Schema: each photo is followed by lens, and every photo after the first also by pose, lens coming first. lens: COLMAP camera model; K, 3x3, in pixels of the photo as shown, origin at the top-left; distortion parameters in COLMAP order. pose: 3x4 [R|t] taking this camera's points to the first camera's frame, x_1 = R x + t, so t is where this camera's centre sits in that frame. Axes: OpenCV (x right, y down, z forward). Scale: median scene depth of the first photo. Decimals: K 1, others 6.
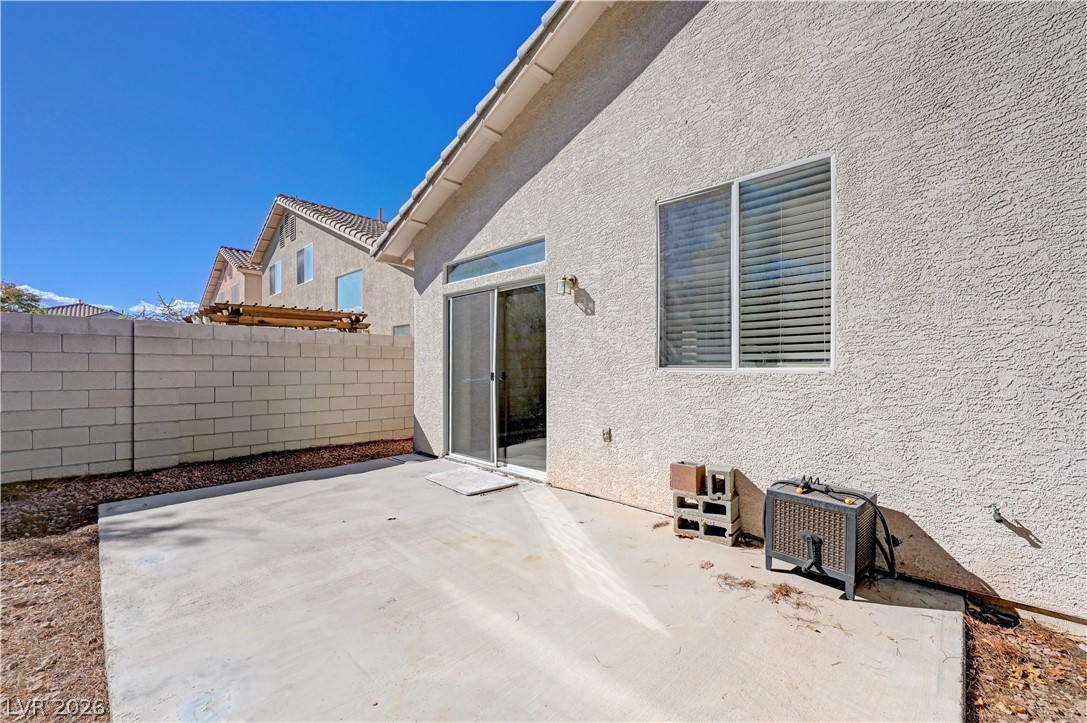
lens RADIAL K [[429.7, 0, 543.2], [0, 429.7, 363.5], [0, 0, 1]] dist [-0.003285, 0.000546]
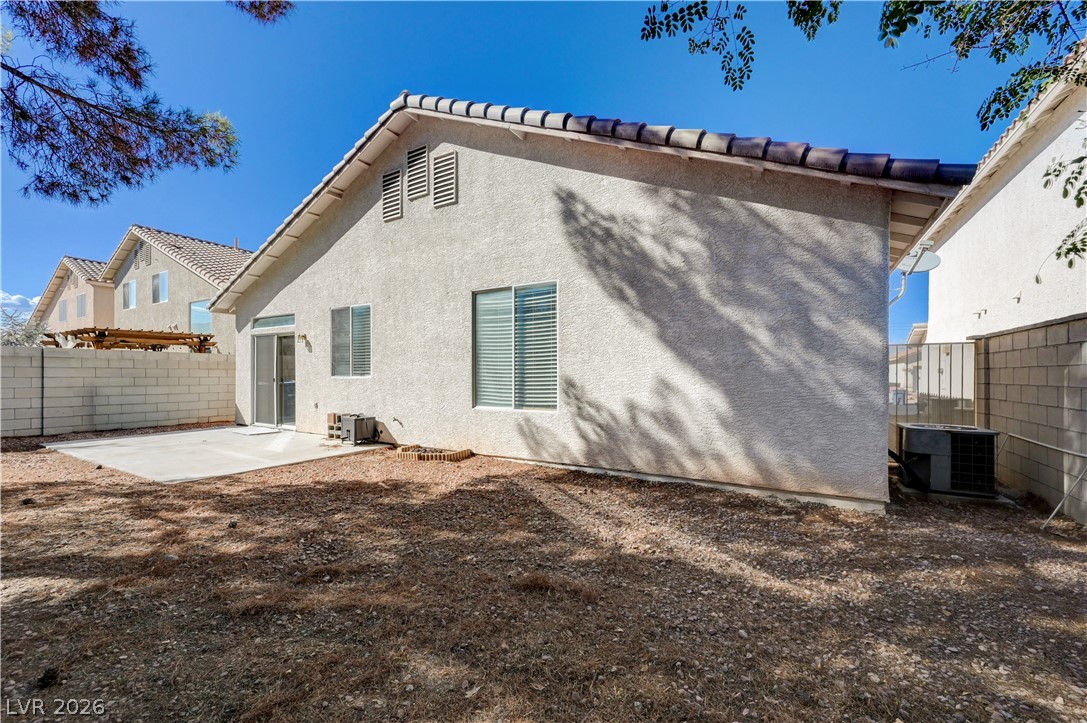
lens RADIAL K [[429.7, 0, 545.4], [0, 429.7, 371.8], [0, 0, 1]] dist [-0.003285, 0.000546]
pose [[0.974511, 0.004574, 0.224291, 0.573557], [-0.005220, 0.999984, 0.002288, -0.016577], [-0.224277, -0.003400, 0.974520, -1.038518]]
